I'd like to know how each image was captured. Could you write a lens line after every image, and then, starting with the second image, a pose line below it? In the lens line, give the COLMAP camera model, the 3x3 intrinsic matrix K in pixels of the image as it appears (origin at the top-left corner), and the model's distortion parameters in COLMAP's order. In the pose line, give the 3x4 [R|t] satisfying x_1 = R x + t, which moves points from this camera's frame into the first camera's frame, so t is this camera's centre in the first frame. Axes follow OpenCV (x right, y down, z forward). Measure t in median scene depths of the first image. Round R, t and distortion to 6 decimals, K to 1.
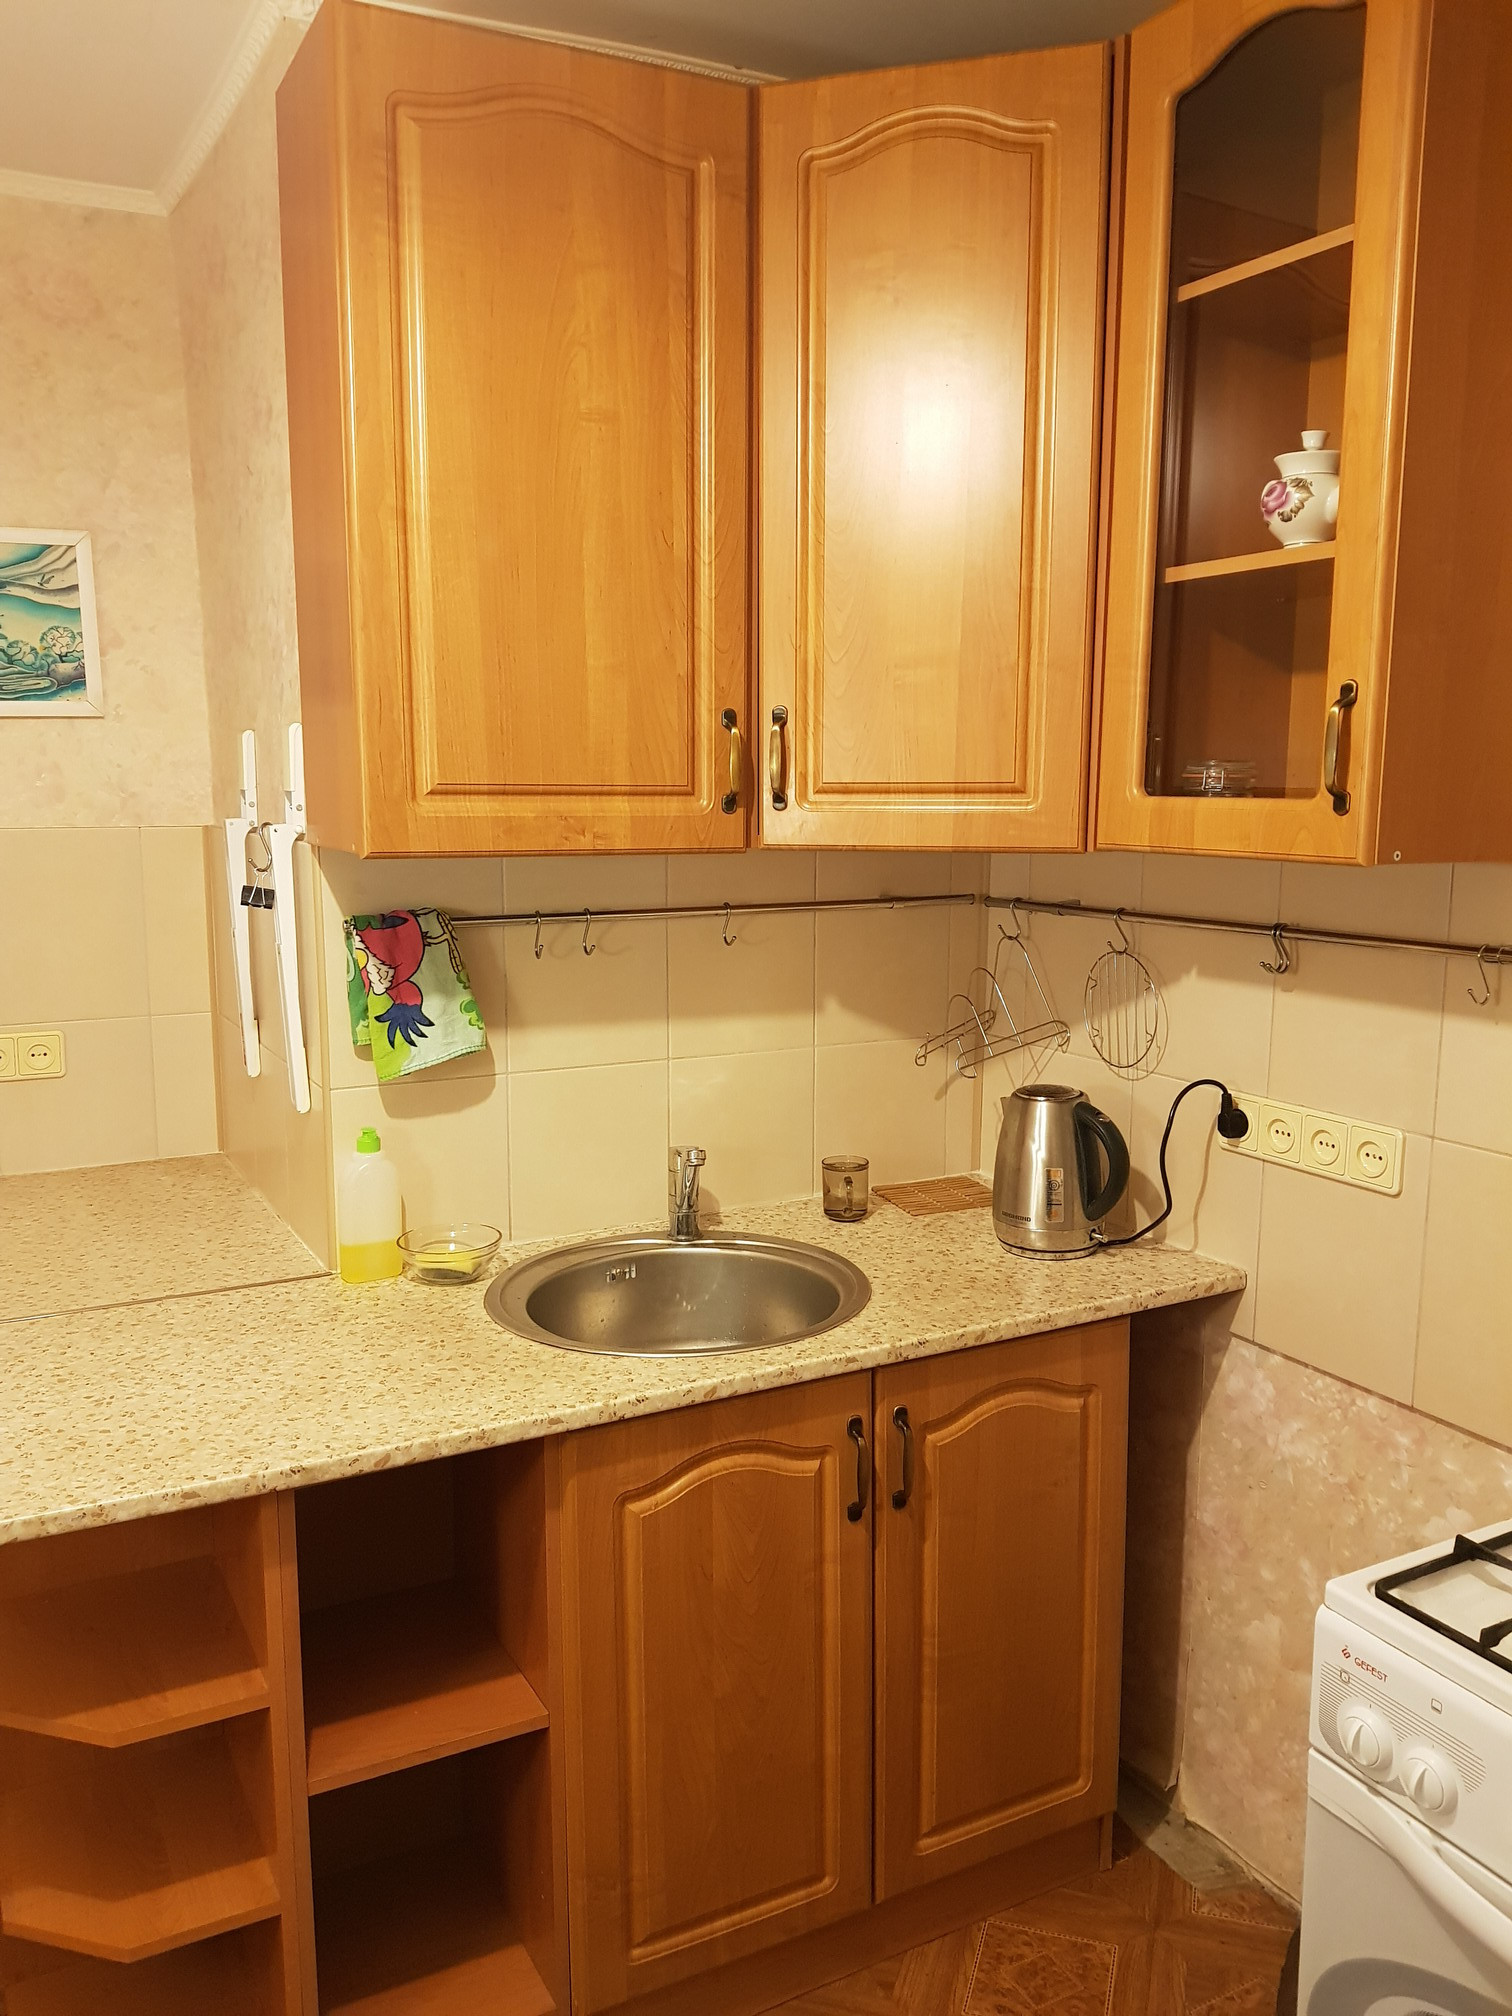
lens RADIAL K [[1552.4, 0, 750.0], [0, 1552.4, 1014.1], [0, 0, 1]] dist [0.063831, -0.110573]
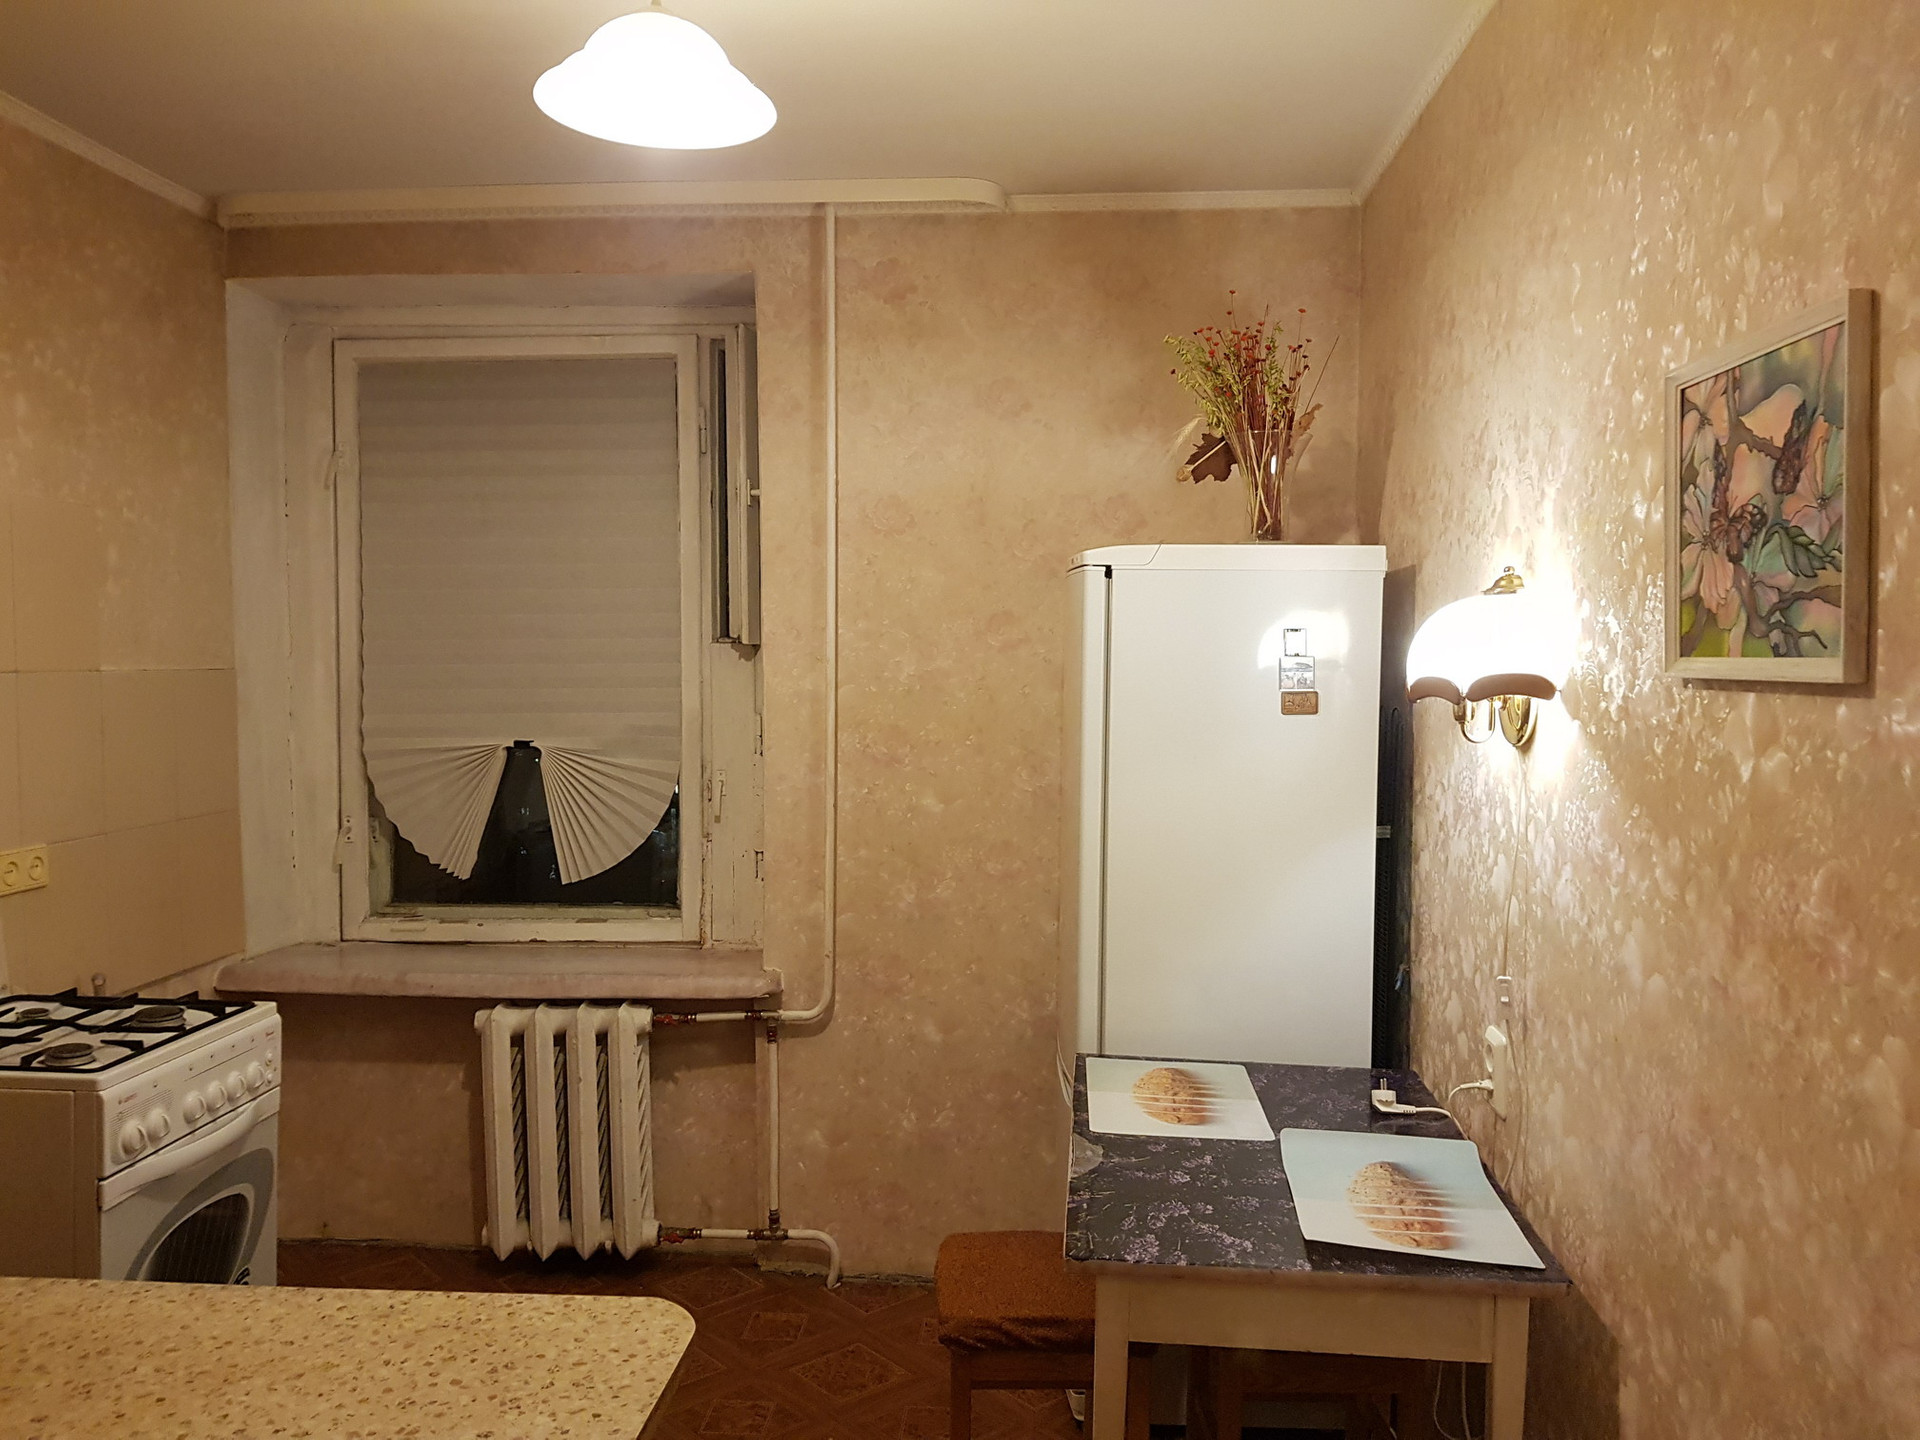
lens RADIAL K [[1478.5, 0, 959.2], [0, 1478.5, 719.2], [0, 0, 1]] dist [0.063831, -0.110573]
pose [[-0.850629, -0.027177, 0.525063, -0.839412], [0.070491, 0.983751, 0.165119, -0.150073], [-0.521019, 0.177467, -0.834892, 1.177044]]
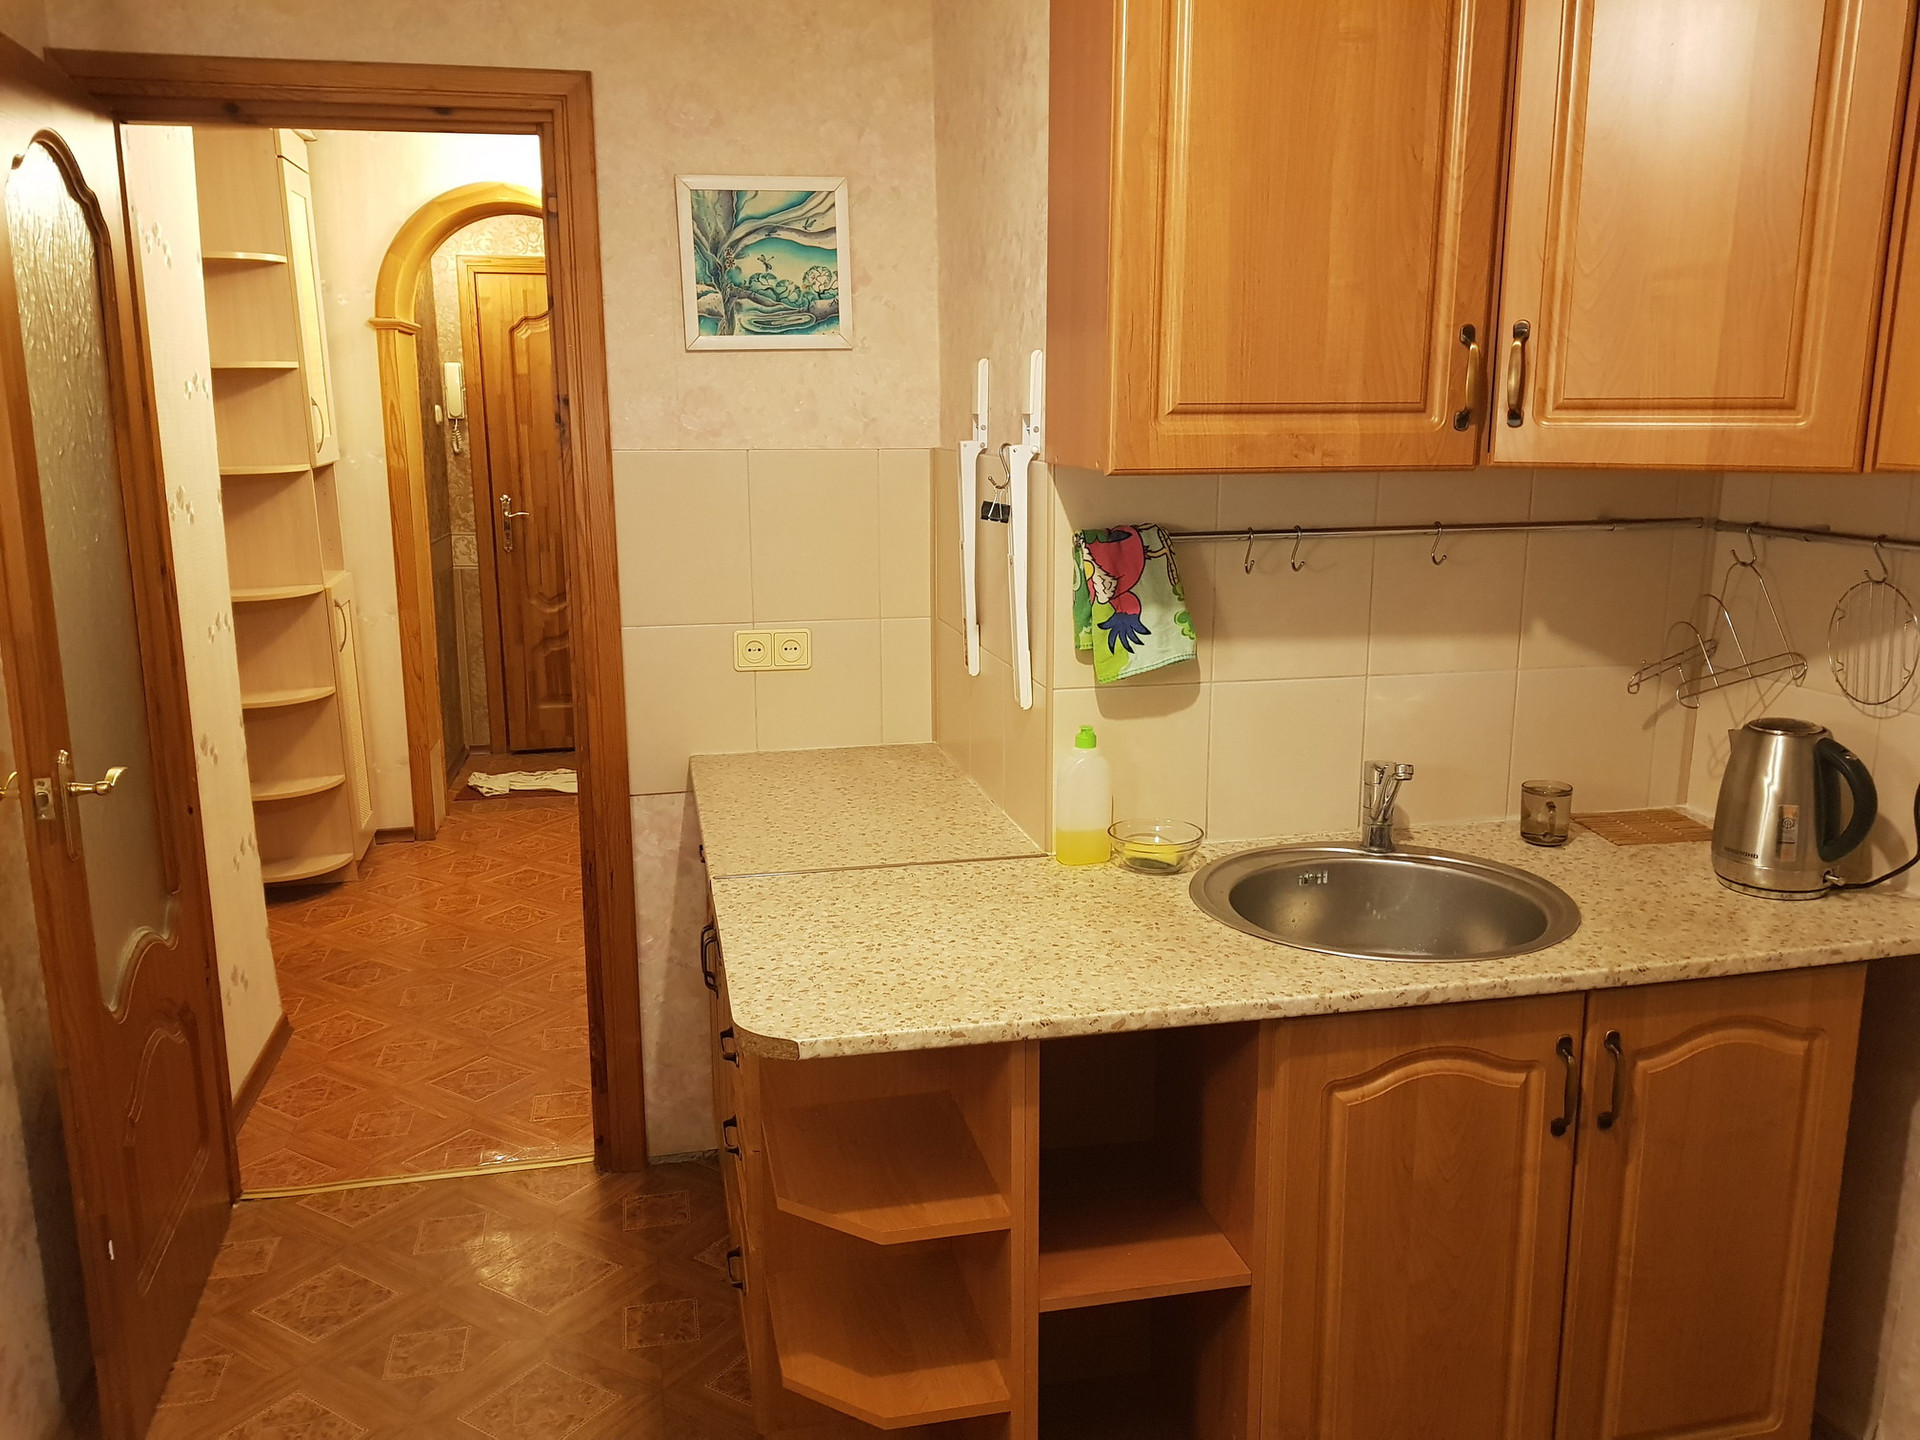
lens RADIAL K [[1478.5, 0, 960.6], [0, 1478.5, 726.4], [0, 0, 1]] dist [0.063831, -0.110573]
pose [[0.963517, 0.052541, -0.262439, -0.062381], [-0.036387, 0.997153, 0.066044, 0.008884], [0.265162, -0.054085, 0.962686, -0.019585]]
